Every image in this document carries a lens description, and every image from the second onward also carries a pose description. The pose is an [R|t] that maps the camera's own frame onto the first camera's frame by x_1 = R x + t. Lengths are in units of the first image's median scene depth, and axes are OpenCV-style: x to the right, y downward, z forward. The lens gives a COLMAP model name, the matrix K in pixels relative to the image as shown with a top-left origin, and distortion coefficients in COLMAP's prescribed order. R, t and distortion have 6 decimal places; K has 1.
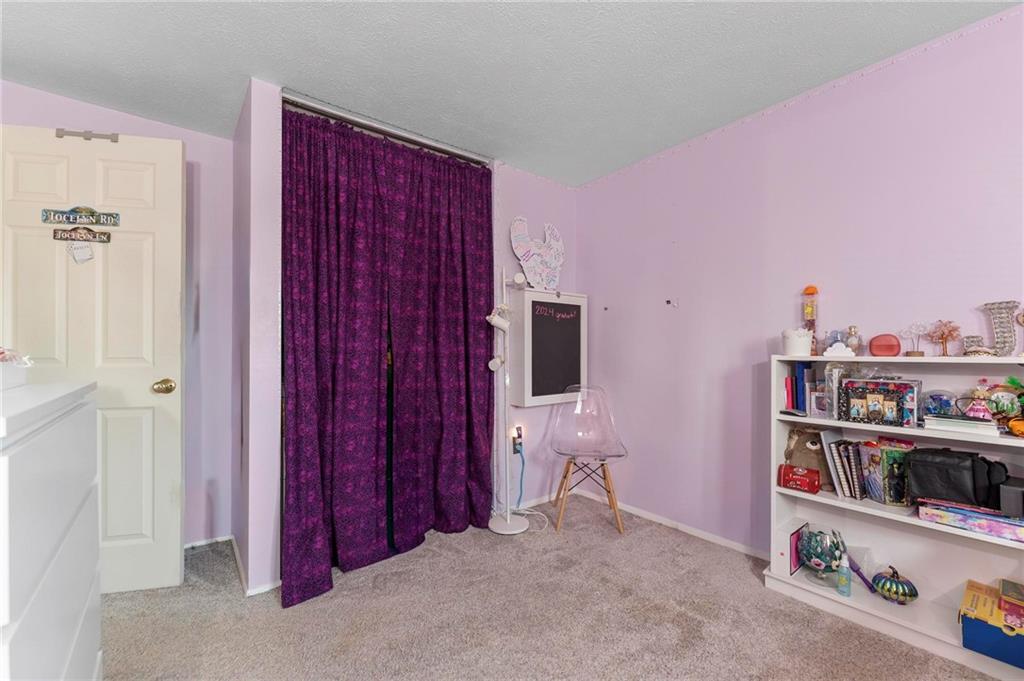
lens RADIAL K [[420.8, 0, 515.4], [0, 420.8, 345.8], [0, 0, 1]] dist [-0.000903, -0.000239]
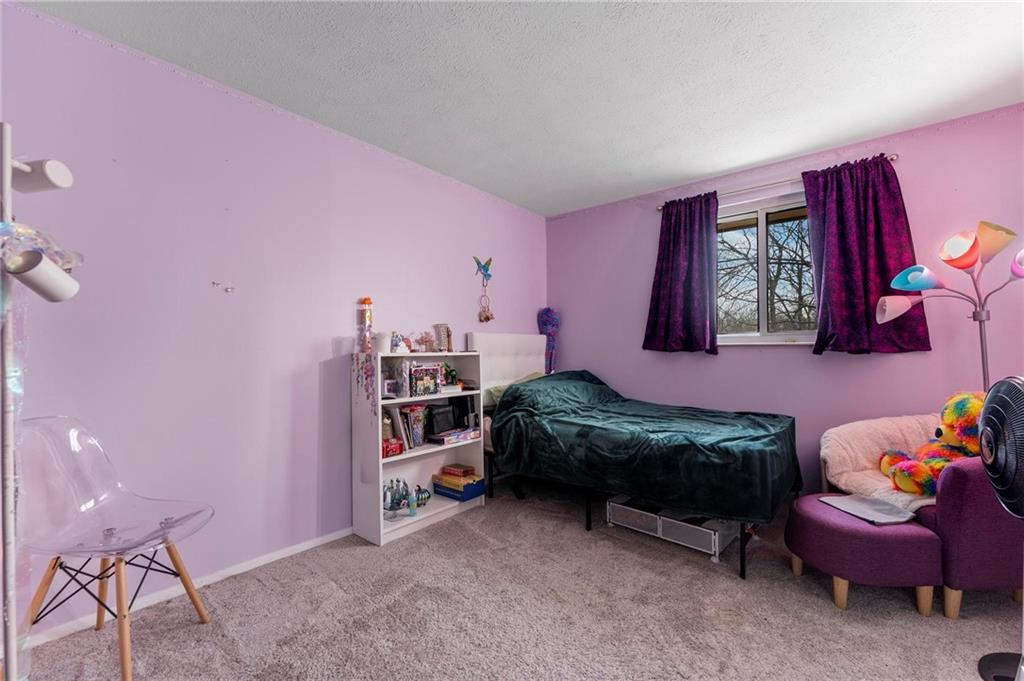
lens RADIAL K [[420.8, 0, 515.4], [0, 420.8, 345.8], [0, 0, 1]] dist [-0.000903, -0.000239]
pose [[-0.191748, 0.006602, 0.981422, -0.713324], [-0.011043, 0.999900, -0.008884, 0.010717], [-0.981382, -0.012541, -0.191656, 0.926003]]
